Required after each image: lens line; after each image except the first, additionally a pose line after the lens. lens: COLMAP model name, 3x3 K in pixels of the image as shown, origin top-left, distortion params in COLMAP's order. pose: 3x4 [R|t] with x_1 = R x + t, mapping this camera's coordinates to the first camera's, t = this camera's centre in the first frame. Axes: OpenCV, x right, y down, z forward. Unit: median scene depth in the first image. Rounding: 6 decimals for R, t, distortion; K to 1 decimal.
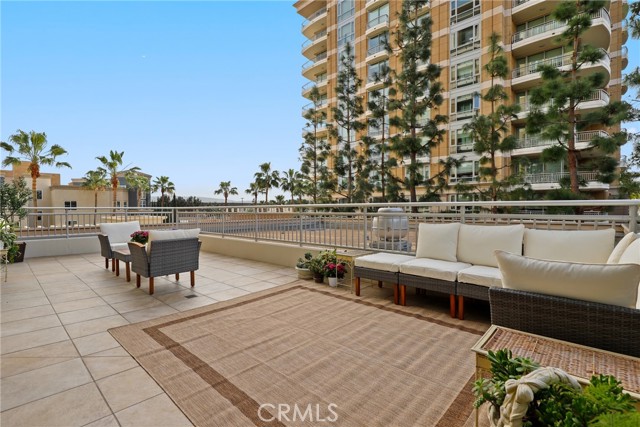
lens RADIAL K [[296.8, 0, 326.2], [0, 296.8, 213.1], [0, 0, 1]] dist [0.000464, -0.000396]
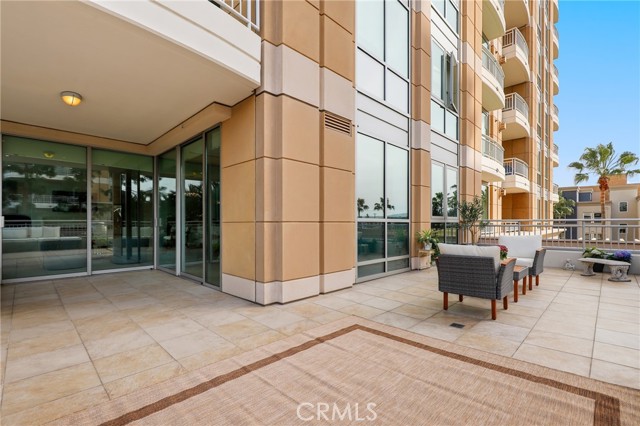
lens RADIAL K [[292.5, 0, 320.7], [0, 292.5, 221.6], [0, 0, 1]] dist [-0.002251, -0.000600]
pose [[-0.034591, -0.000146, -0.999402, 0.041761], [-0.012763, 0.999919, 0.000296, -0.000689], [0.999320, 0.012766, -0.034590, 0.070979]]
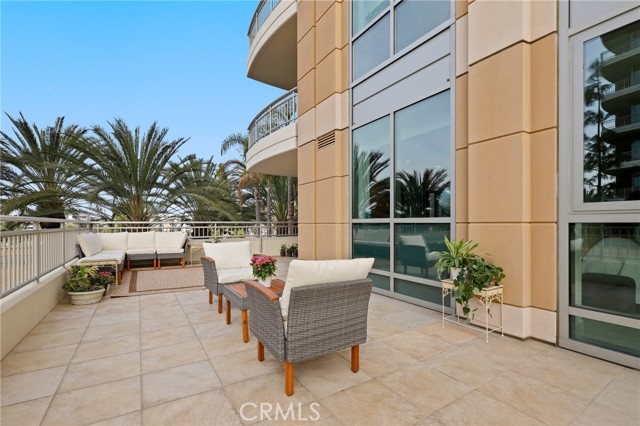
lens RADIAL K [[296.8, 0, 326.2], [0, 296.8, 212.6], [0, 0, 1]] dist [0.000464, -0.000396]
pose [[-0.965807, 0.016191, 0.258754, -0.119407], [0.010324, 0.999658, -0.024018, -0.002292], [-0.259055, -0.020525, -0.965644, 0.217296]]
